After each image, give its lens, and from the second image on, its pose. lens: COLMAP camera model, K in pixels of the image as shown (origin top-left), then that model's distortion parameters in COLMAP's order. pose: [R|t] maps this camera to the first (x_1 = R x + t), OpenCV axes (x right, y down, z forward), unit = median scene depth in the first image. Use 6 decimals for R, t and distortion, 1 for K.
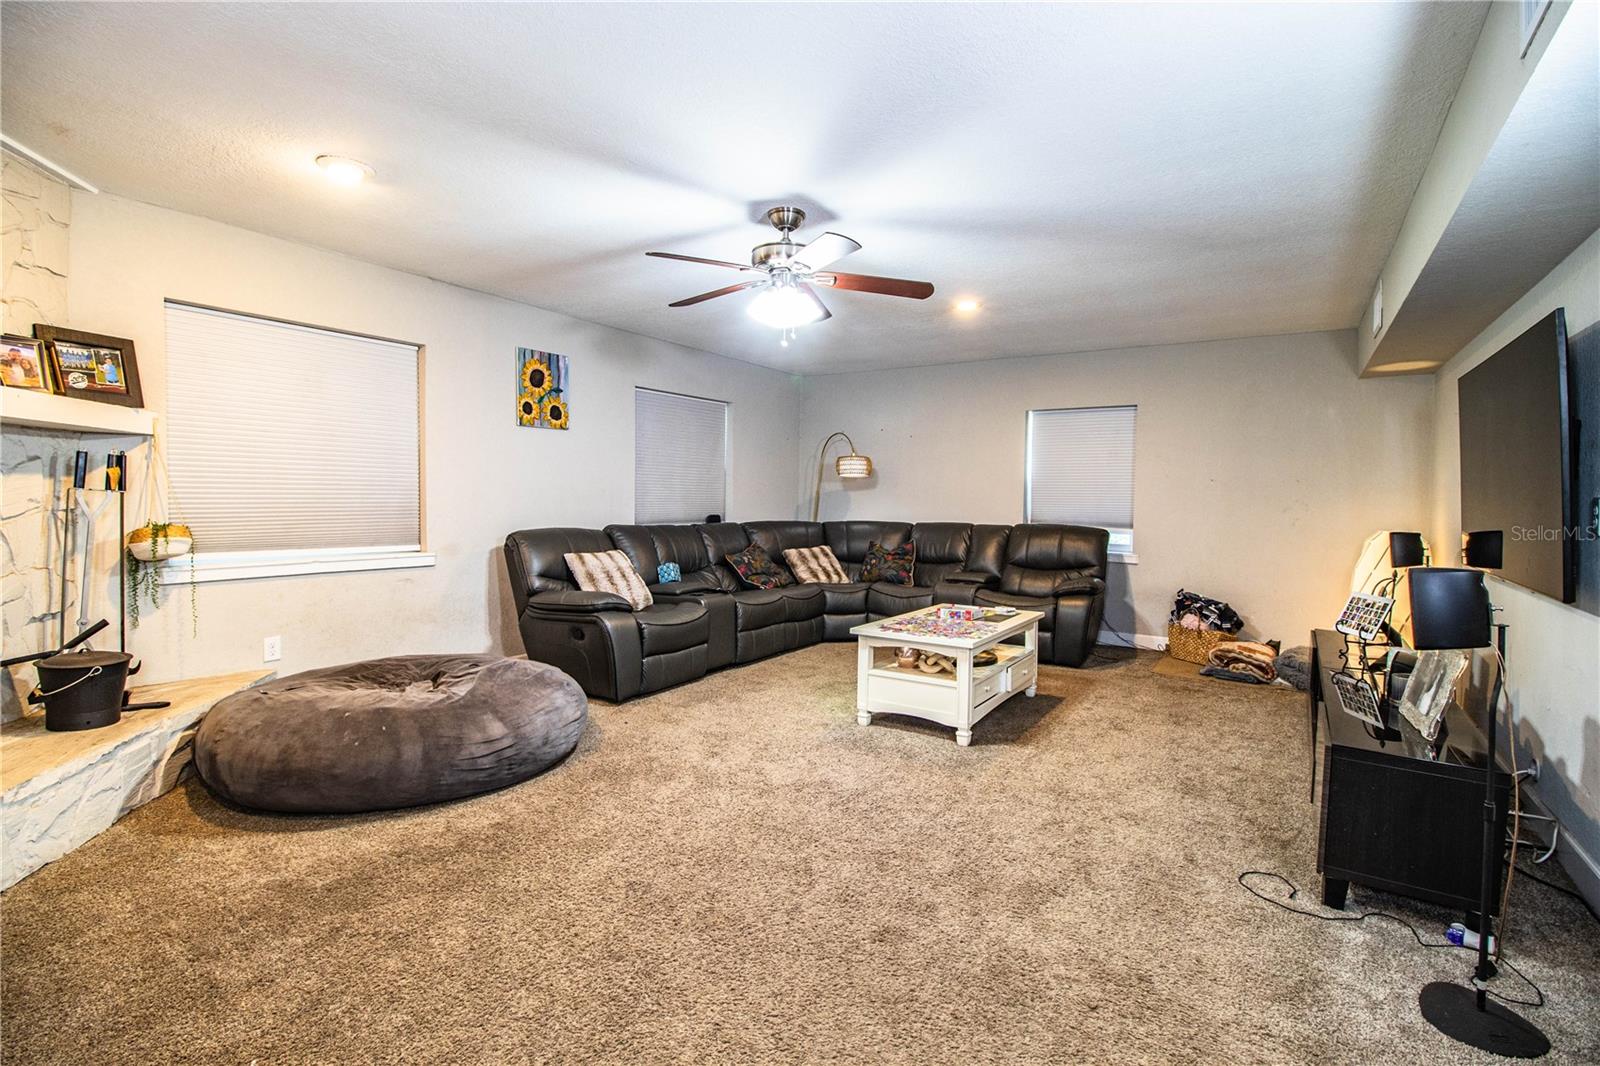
lens RADIAL K [[739.3, 0, 800.6], [0, 739.3, 519.9], [0, 0, 1]] dist [-0.002111, -0.000343]
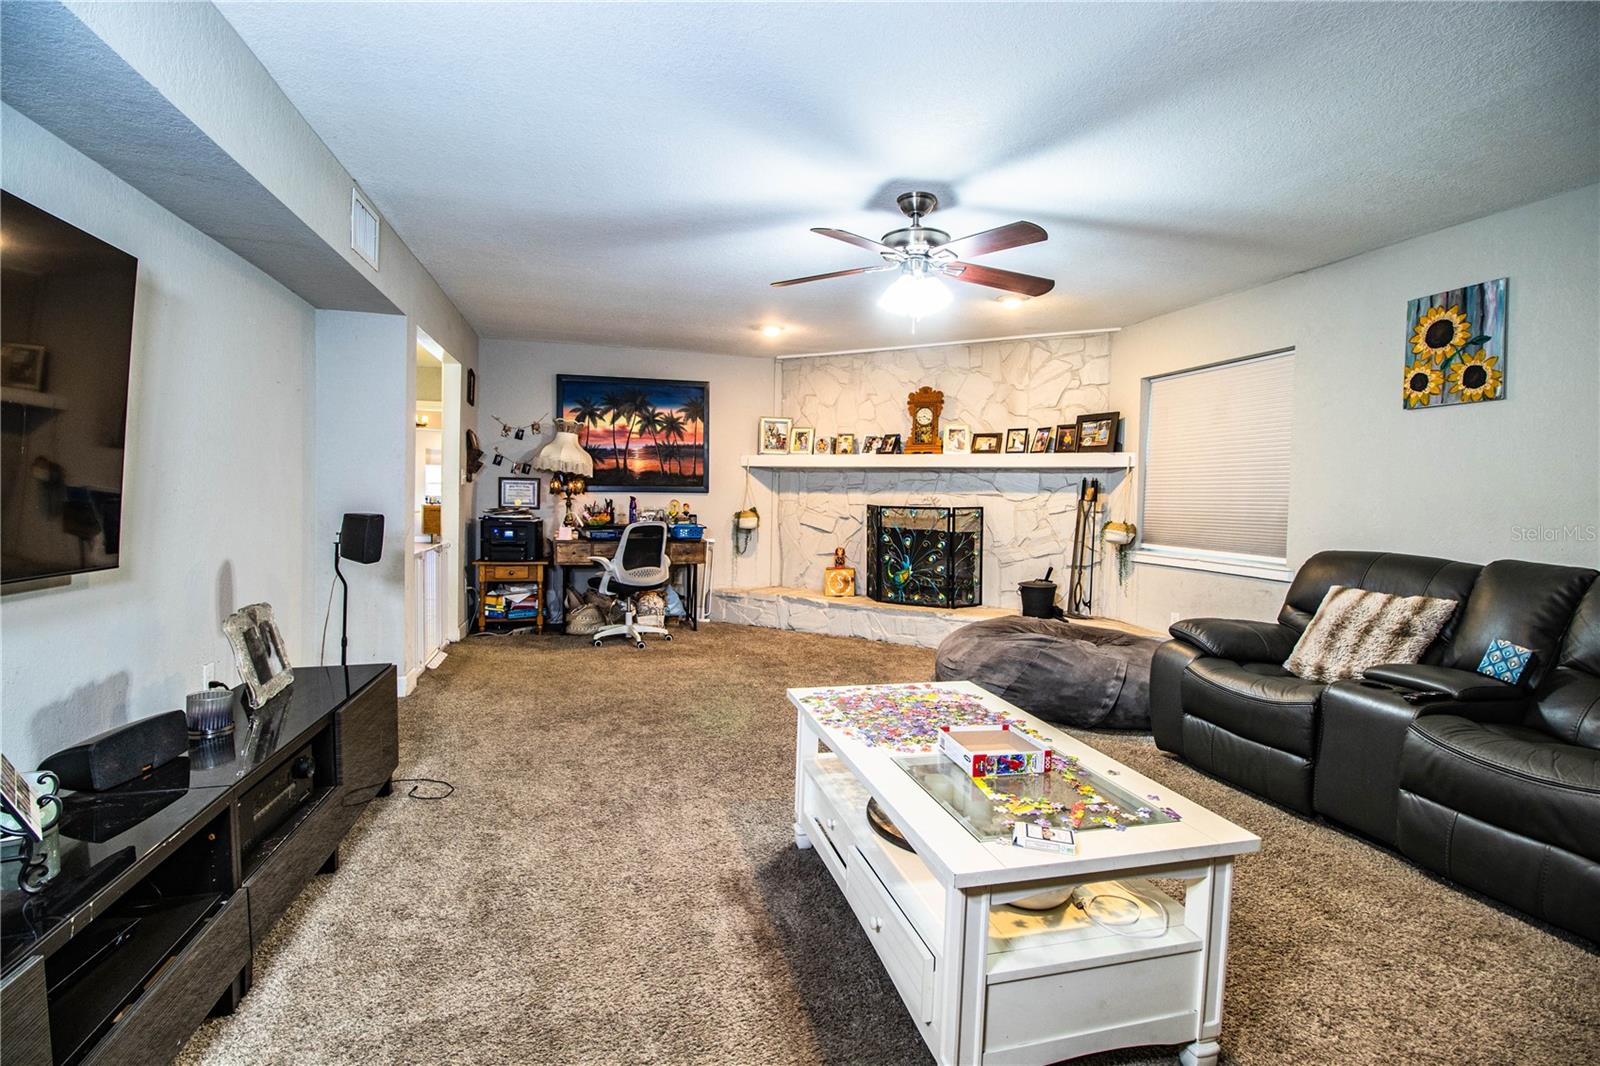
lens RADIAL K [[739.3, 0, 799.5], [0, 739.3, 537.2], [0, 0, 1]] dist [-0.002111, -0.000343]
pose [[-0.656410, 0.013647, -0.754281, 0.542872], [-0.052779, 0.996556, 0.063961, -0.018519], [0.752556, 0.081795, -0.653429, 1.020459]]
